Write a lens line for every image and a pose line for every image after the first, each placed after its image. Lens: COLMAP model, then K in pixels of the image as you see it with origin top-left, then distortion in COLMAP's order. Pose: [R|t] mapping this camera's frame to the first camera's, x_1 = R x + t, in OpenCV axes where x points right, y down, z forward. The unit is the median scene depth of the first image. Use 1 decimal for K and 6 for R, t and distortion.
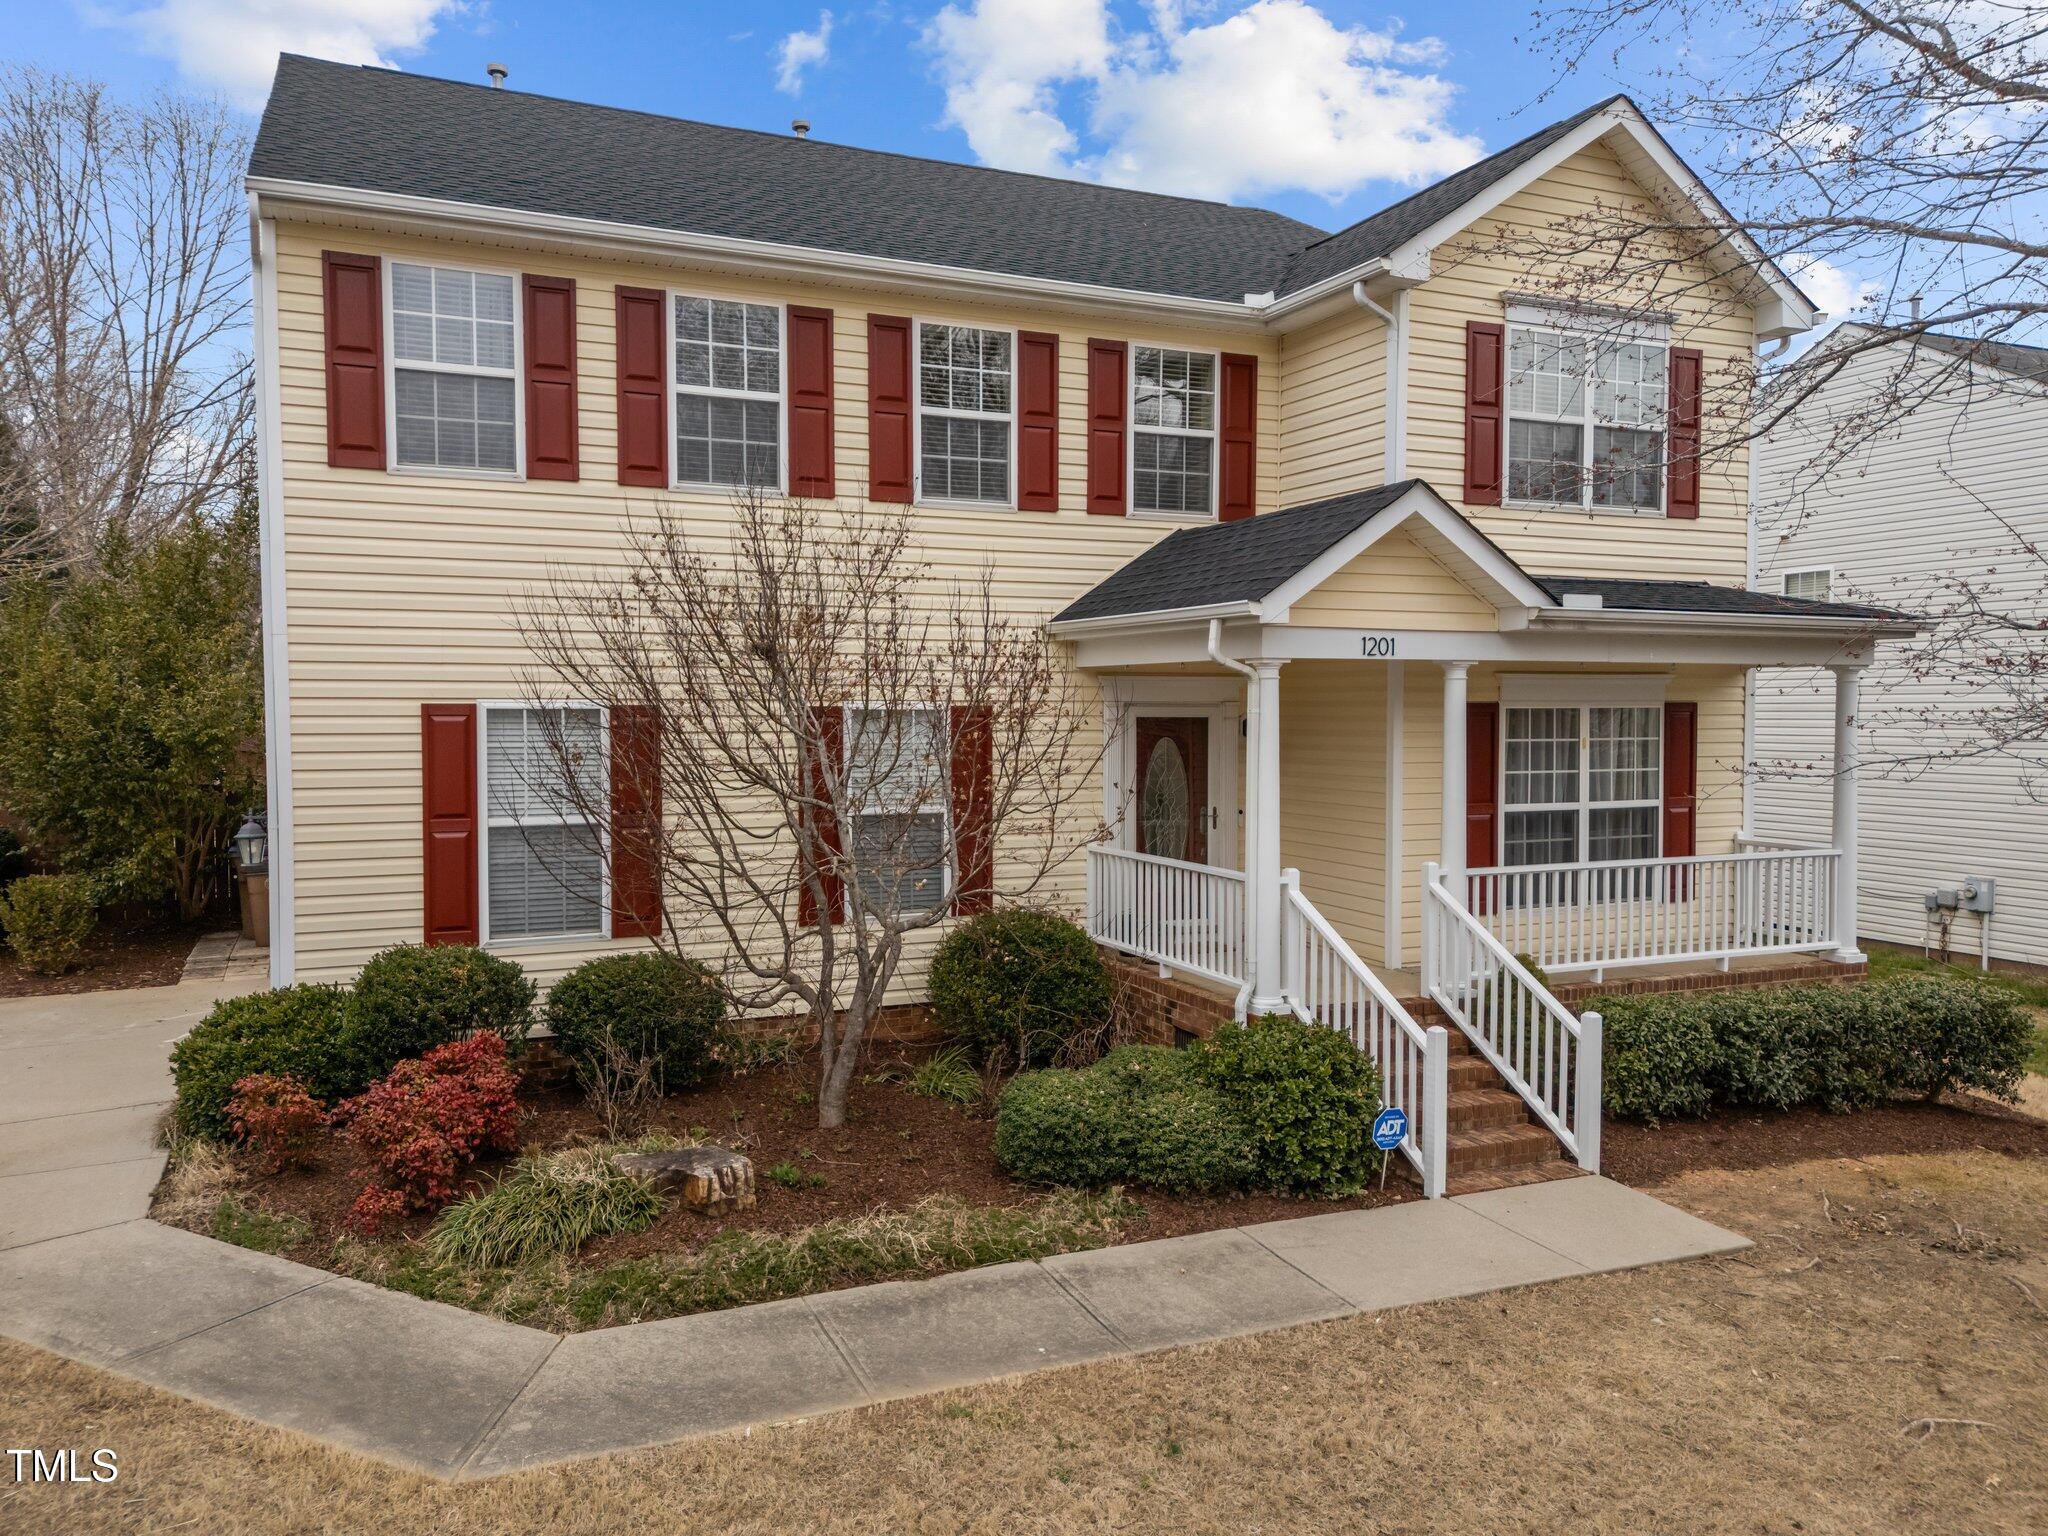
lens RADIAL K [[1528.9, 0, 1022.9], [0, 1528.9, 767.5], [0, 0, 1]] dist [0.048290, -0.041157]
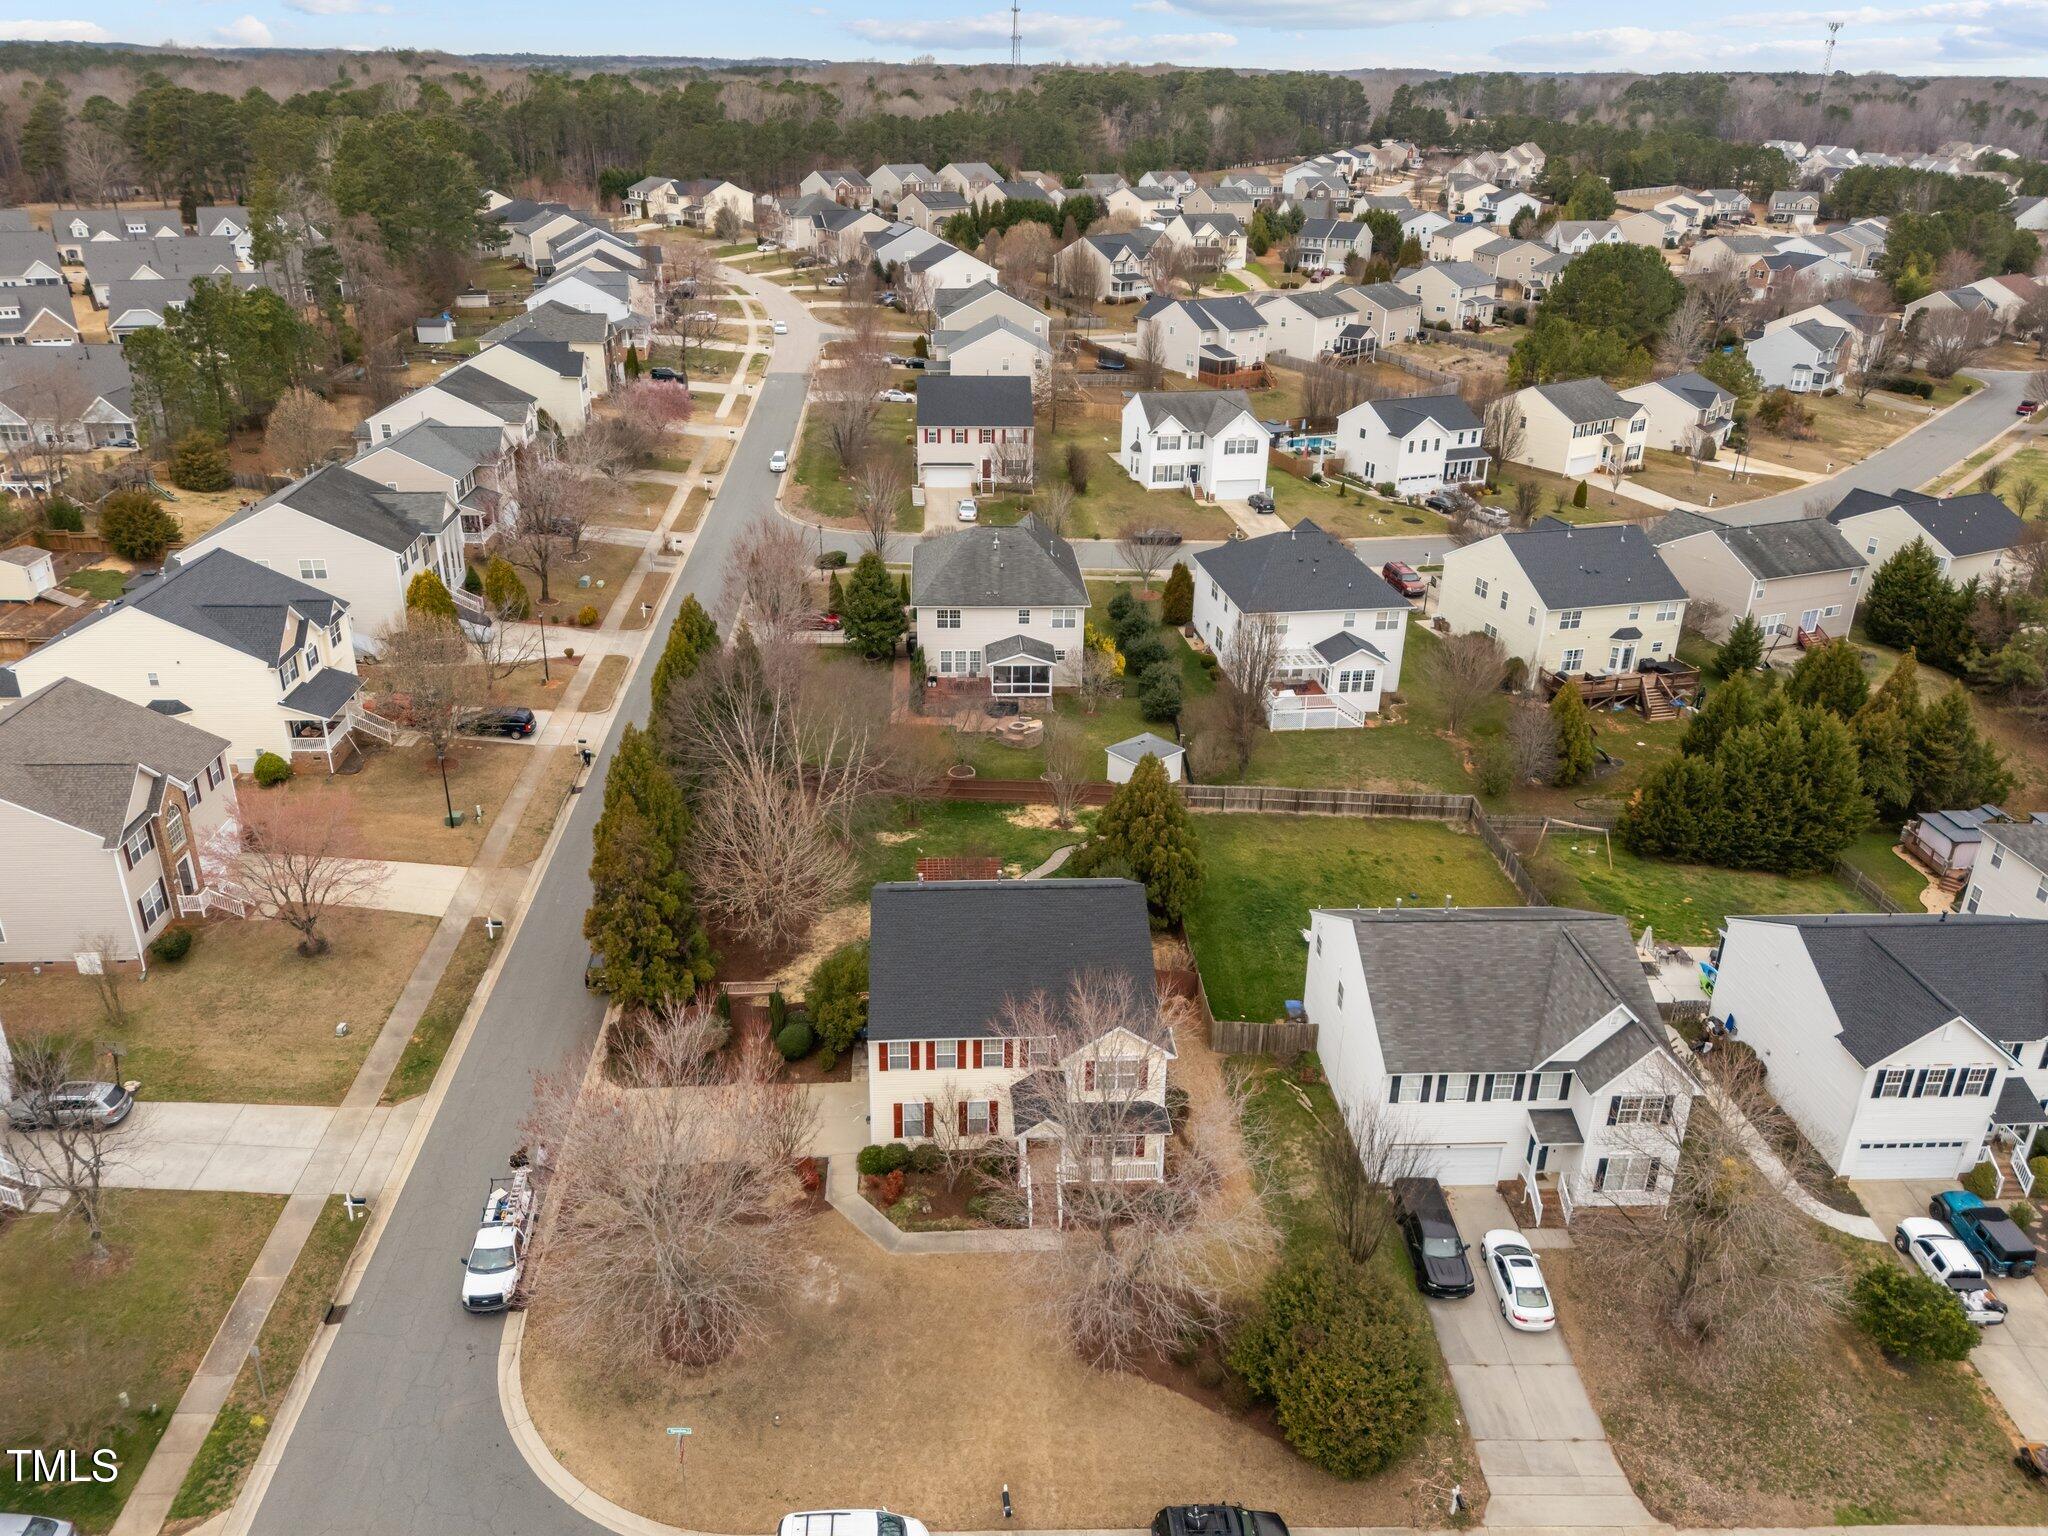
lens RADIAL K [[1528.9, 0, 1010.2], [0, 1528.9, 762.3], [0, 0, 1]] dist [0.048290, -0.041157]
pose [[0.939231, 0.149663, -0.308943, 1.649163], [-0.026719, 0.929101, 0.368858, -3.437946], [0.342244, -0.338189, 0.876640, -3.554711]]
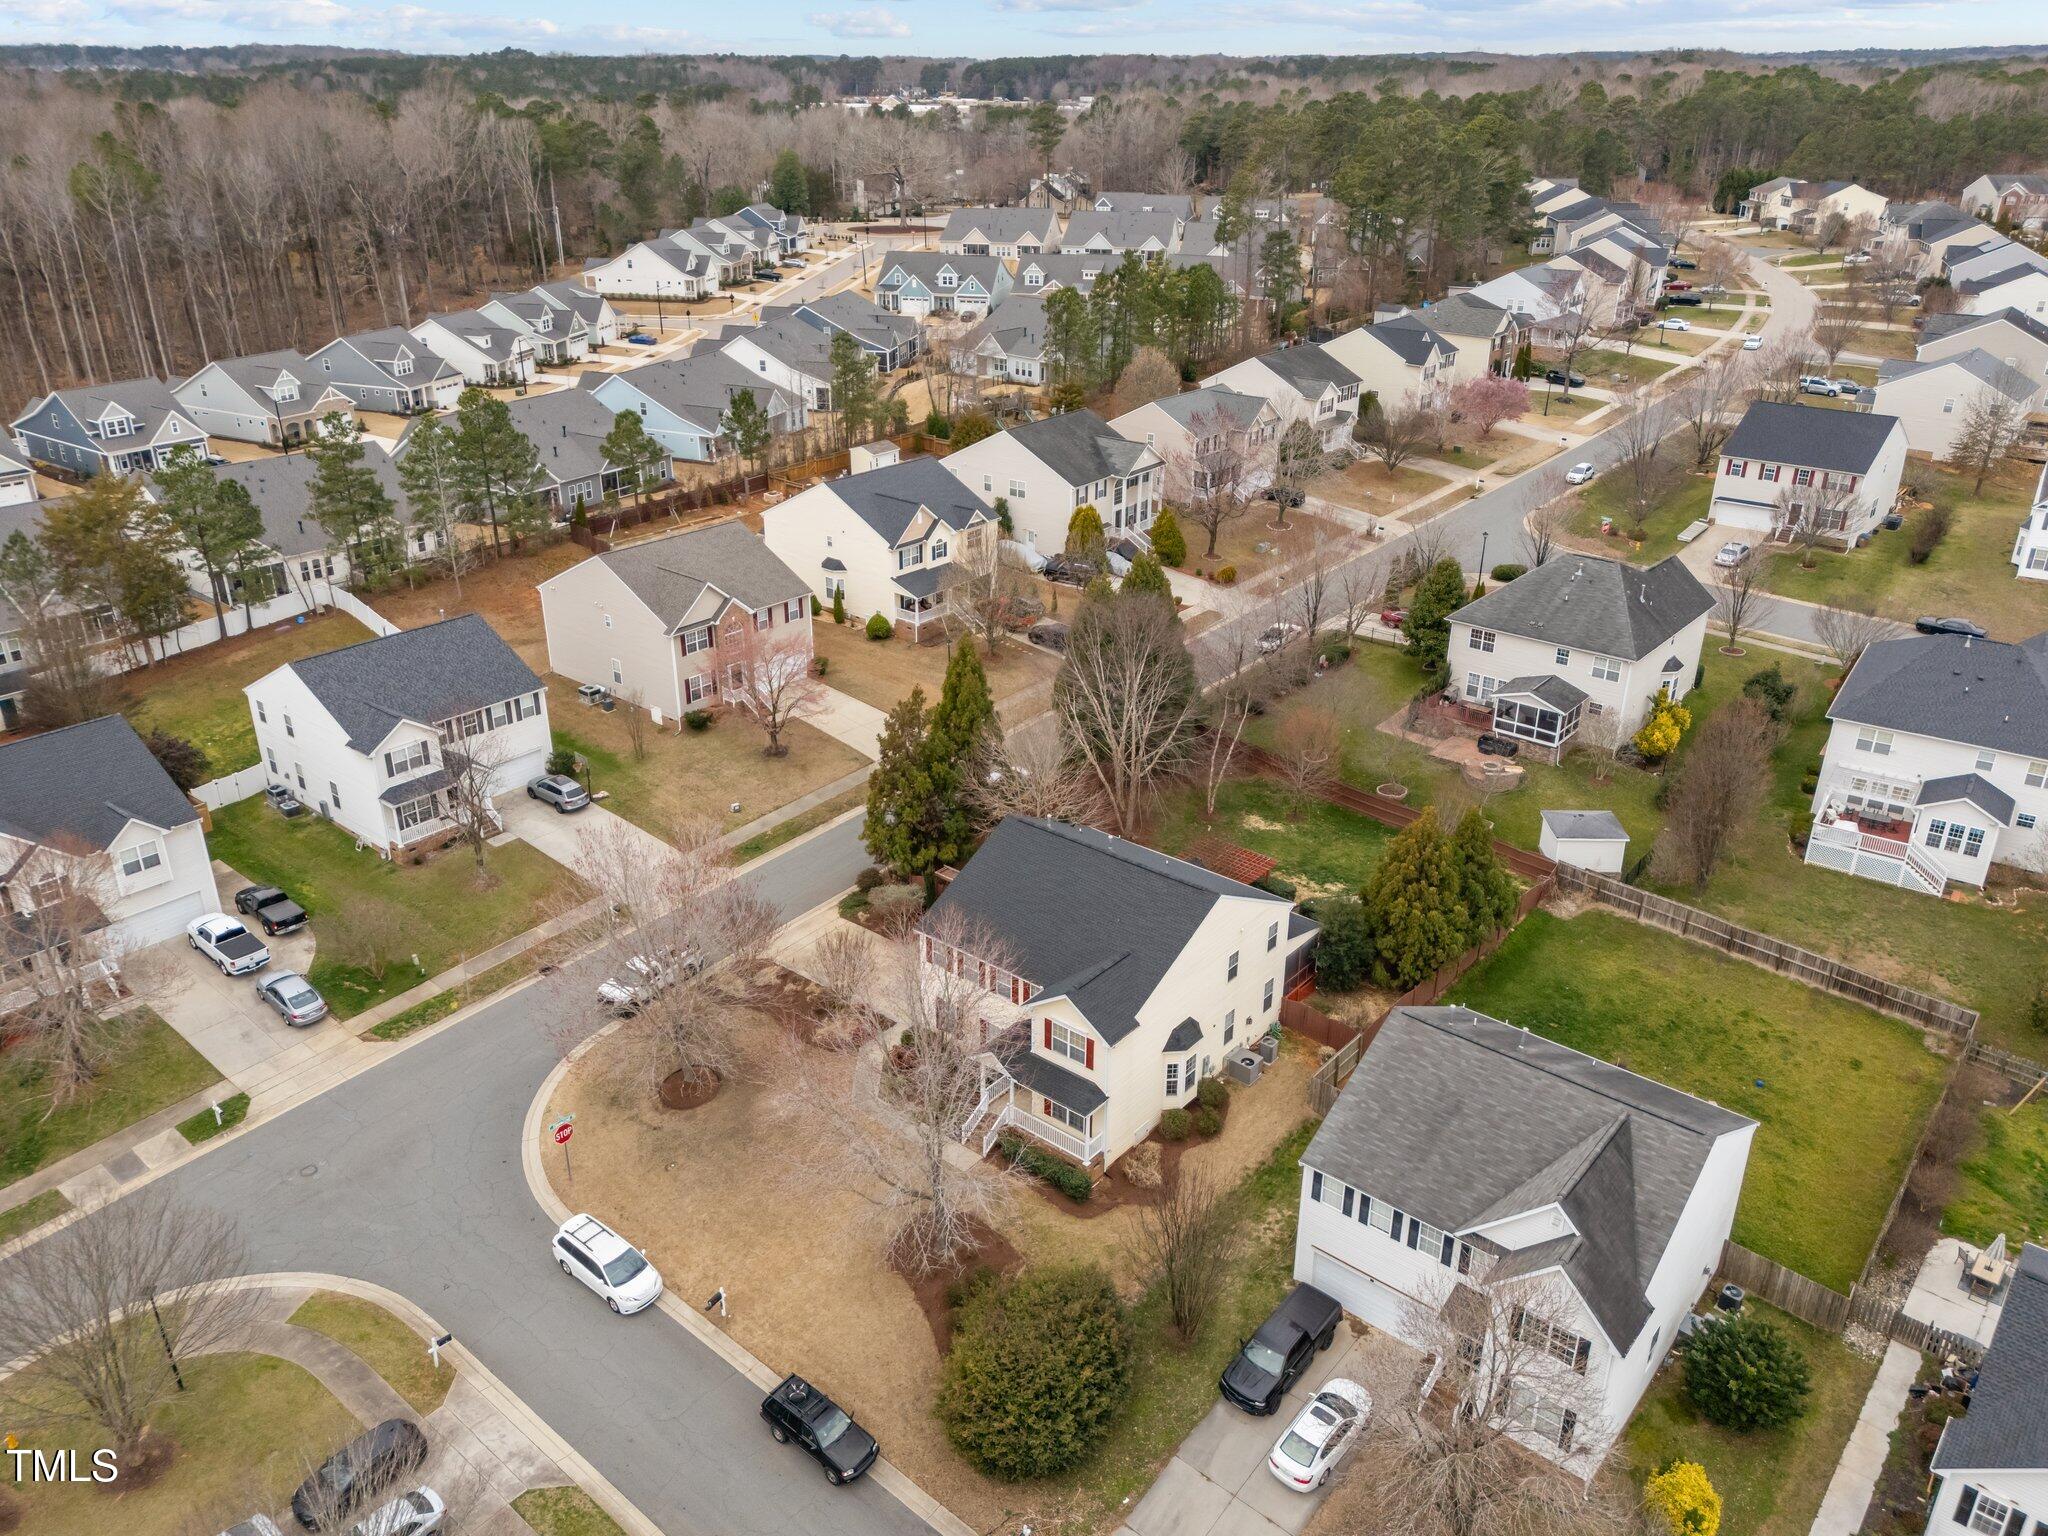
lens RADIAL K [[1528.9, 0, 1003.1], [0, 1528.9, 773.2], [0, 0, 1]] dist [0.048290, -0.041157]
pose [[0.438190, 0.372073, -0.818261, 4.642900], [-0.037330, 0.917057, 0.397006, -3.475529], [0.898107, -0.143418, 0.415734, -1.299713]]
